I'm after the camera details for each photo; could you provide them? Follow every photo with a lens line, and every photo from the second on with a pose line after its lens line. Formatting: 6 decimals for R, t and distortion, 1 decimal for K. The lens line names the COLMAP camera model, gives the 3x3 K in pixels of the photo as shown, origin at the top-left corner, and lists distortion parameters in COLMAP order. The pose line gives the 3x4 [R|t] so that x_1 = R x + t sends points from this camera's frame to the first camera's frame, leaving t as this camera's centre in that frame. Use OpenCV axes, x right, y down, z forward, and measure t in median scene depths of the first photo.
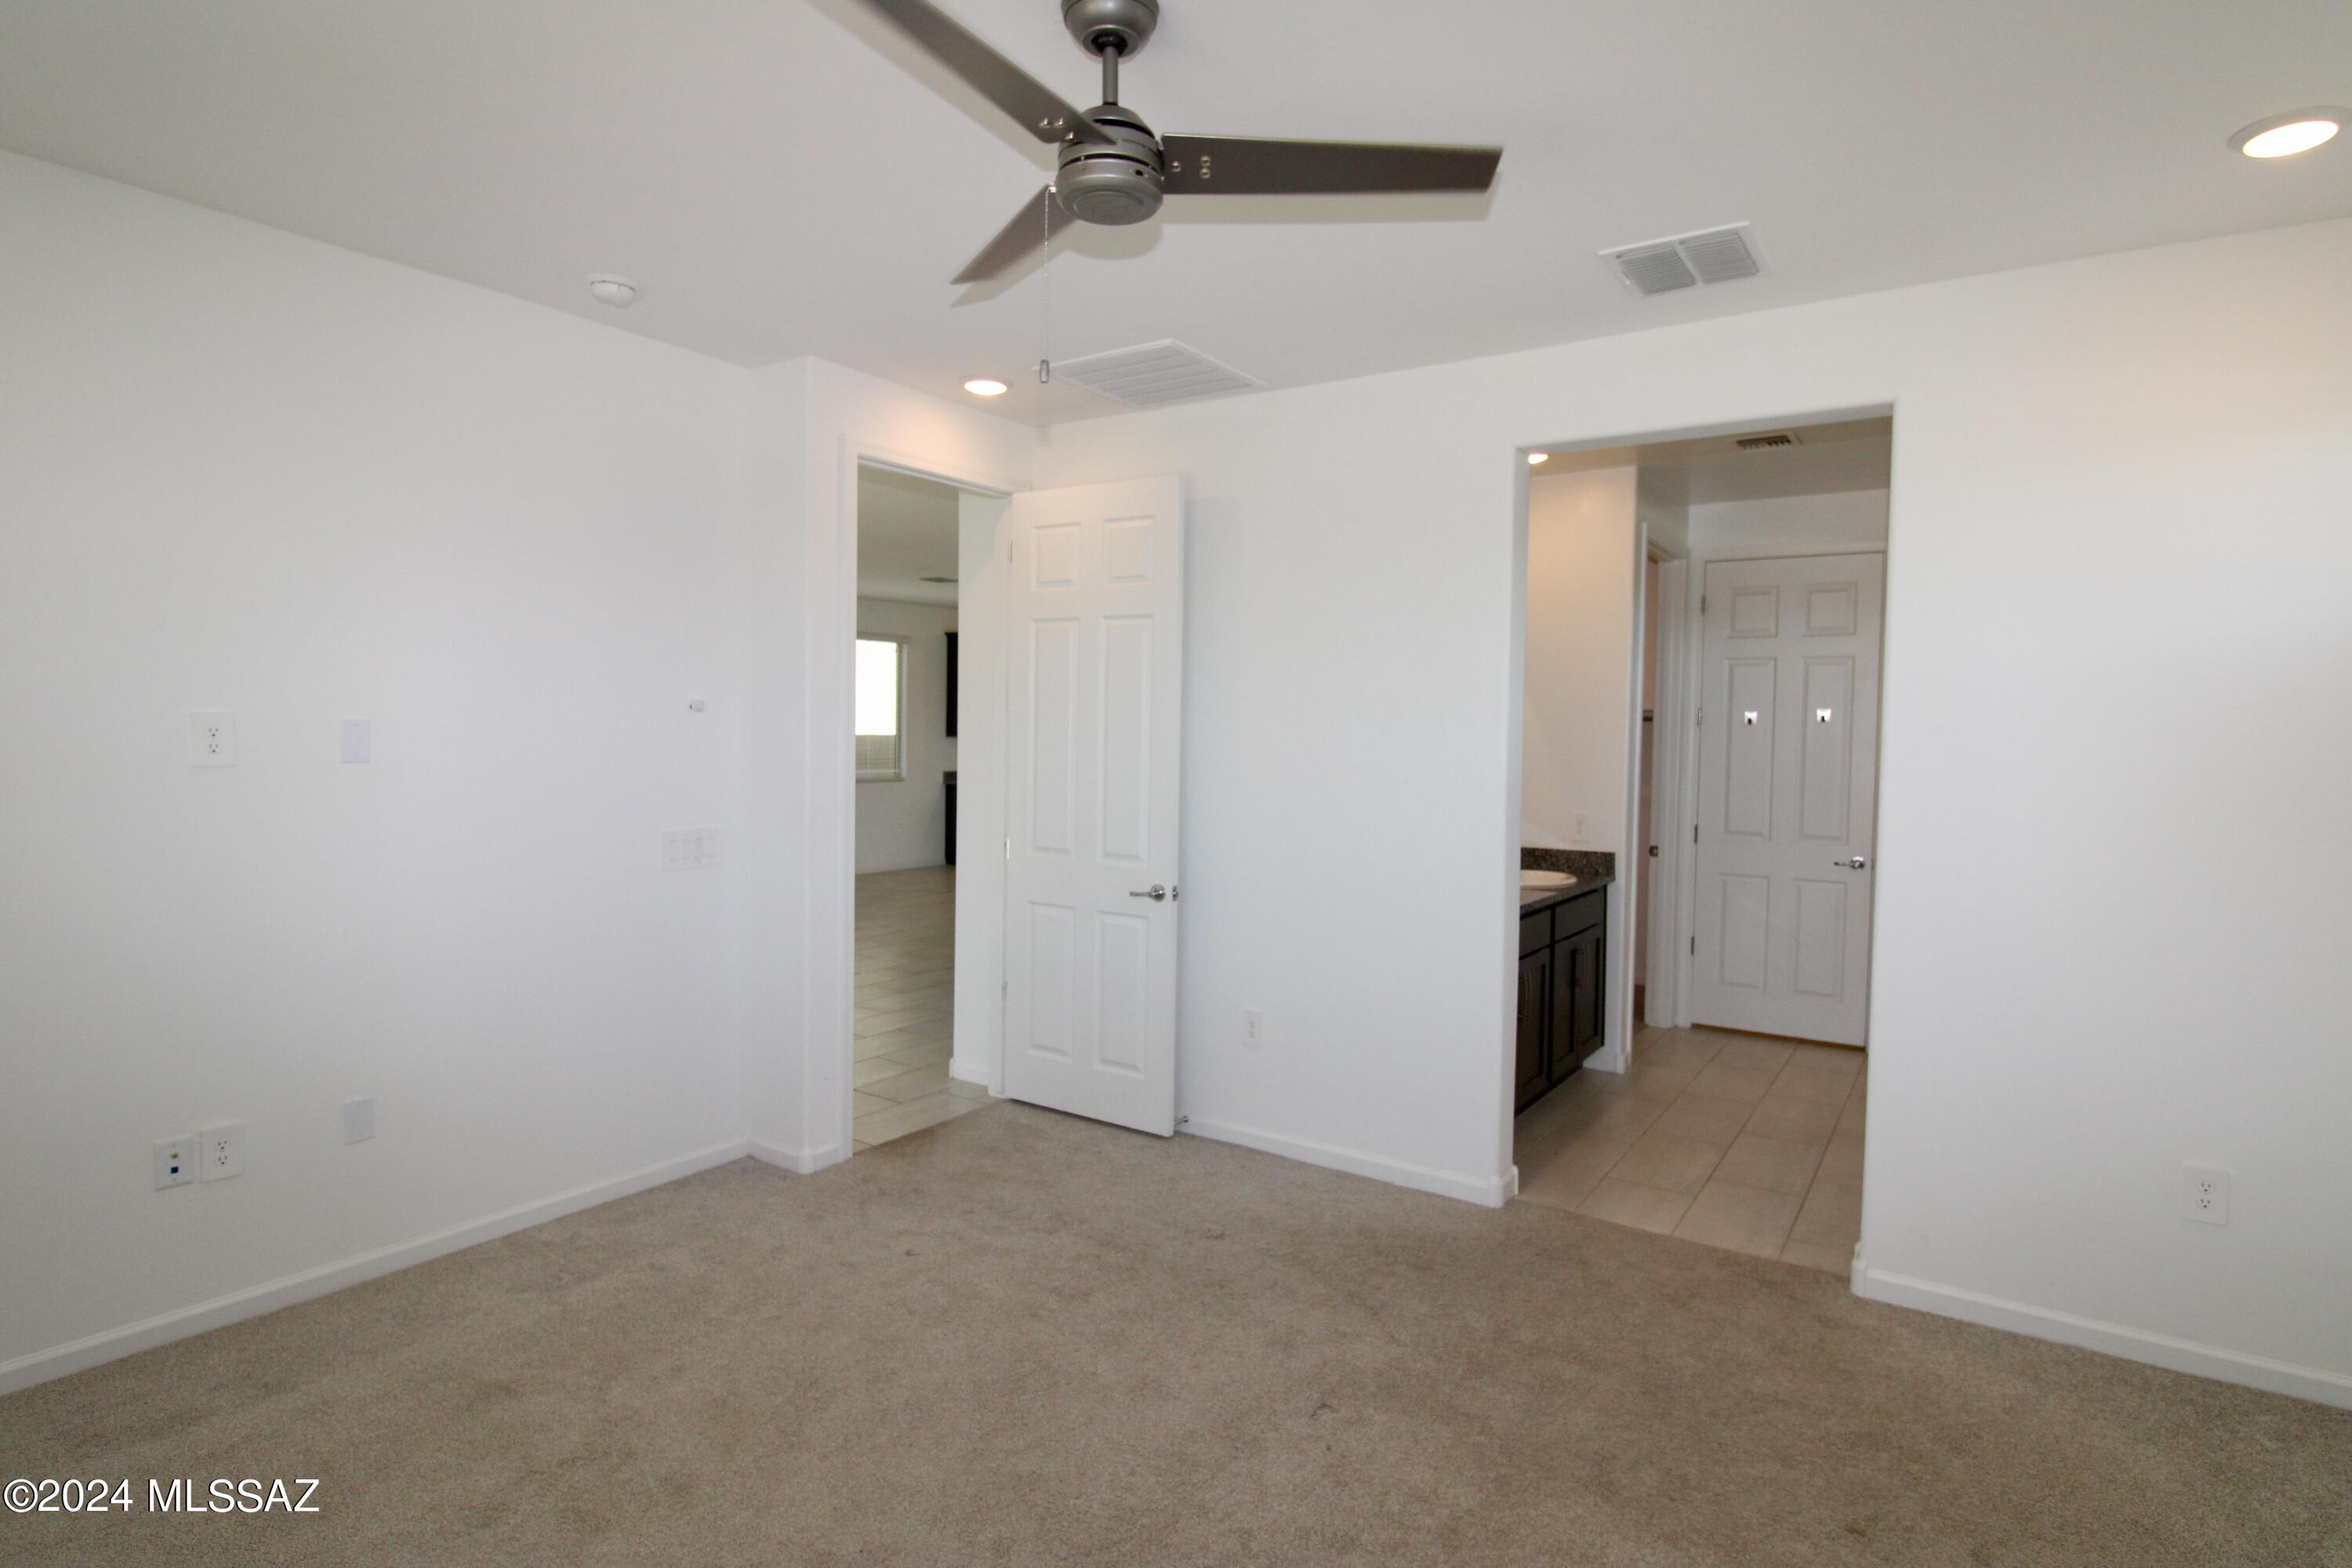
lens RADIAL K [[1206.4, 0, 1207.8], [0, 1206.4, 762.2], [0, 0, 1]] dist [-0.003055, -0.007159]
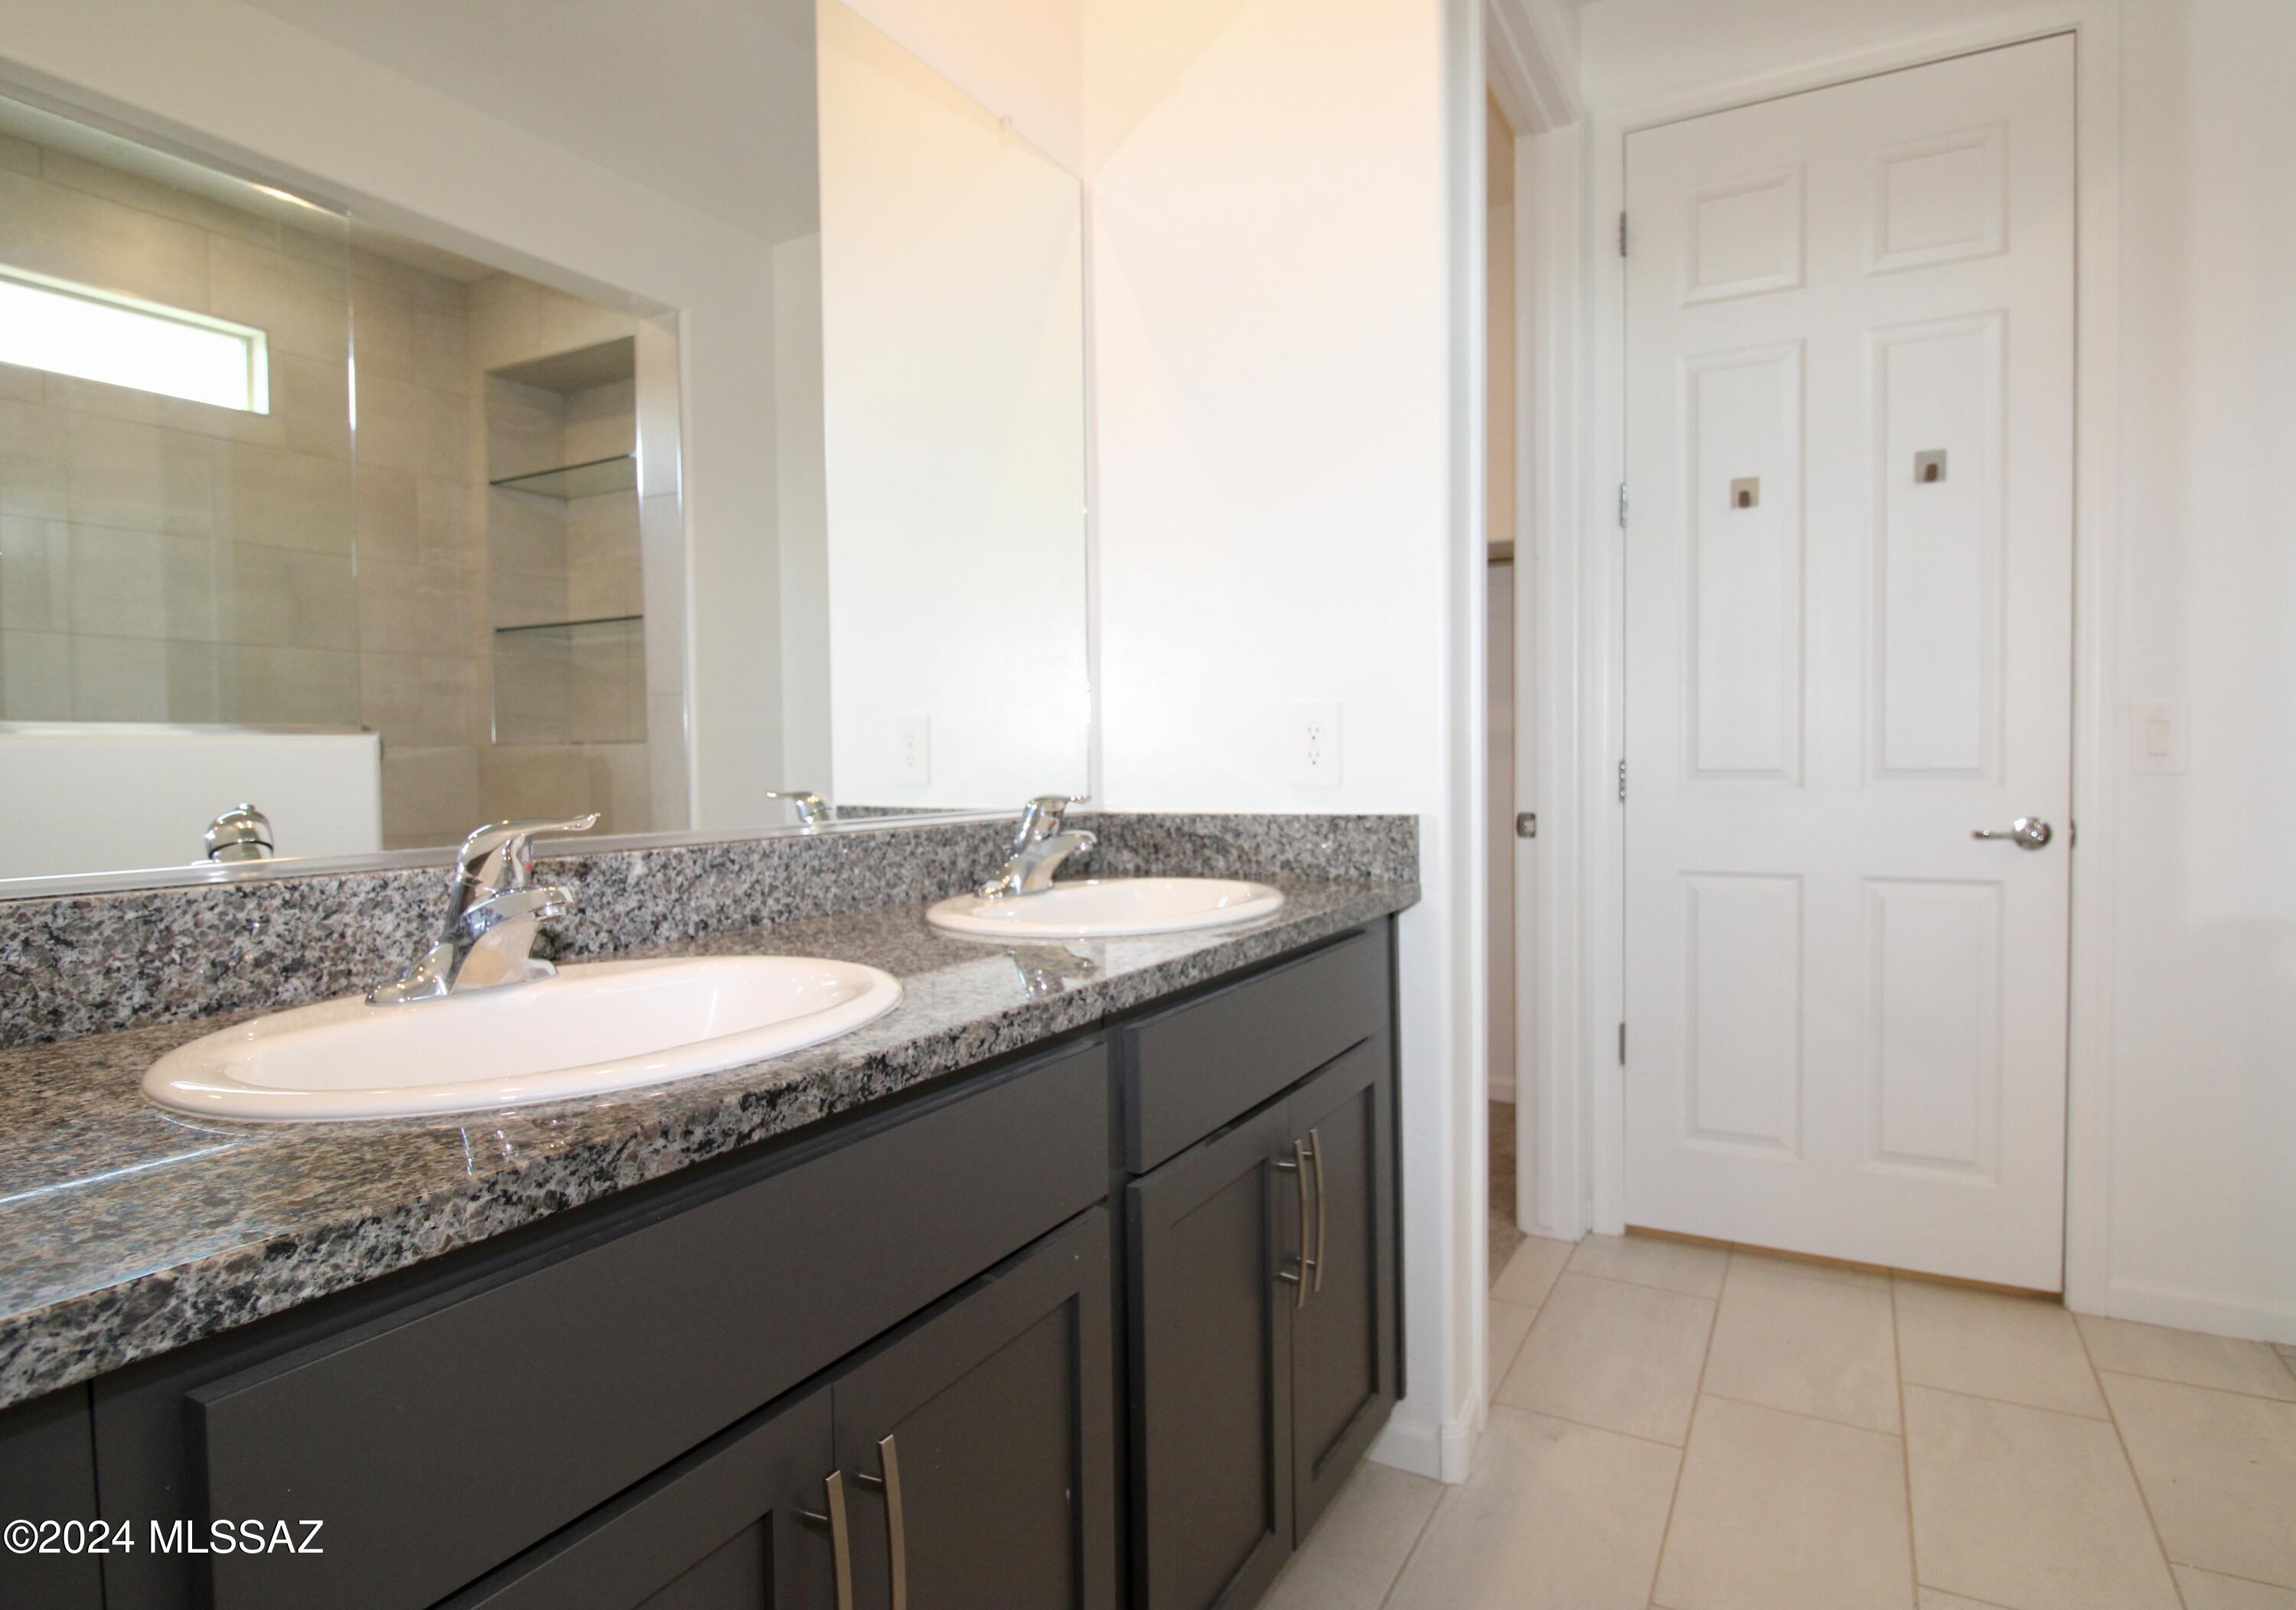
lens RADIAL K [[1240.2, 0, 1145.6], [0, 1240.2, 796.8], [0, 0, 1]] dist [0.002899, 0.000072]
pose [[0.996896, -0.033976, 0.071023, 0.212204], [0.033784, 0.999422, 0.003900, 0.058498], [-0.071115, -0.001488, 0.997467, 0.590358]]
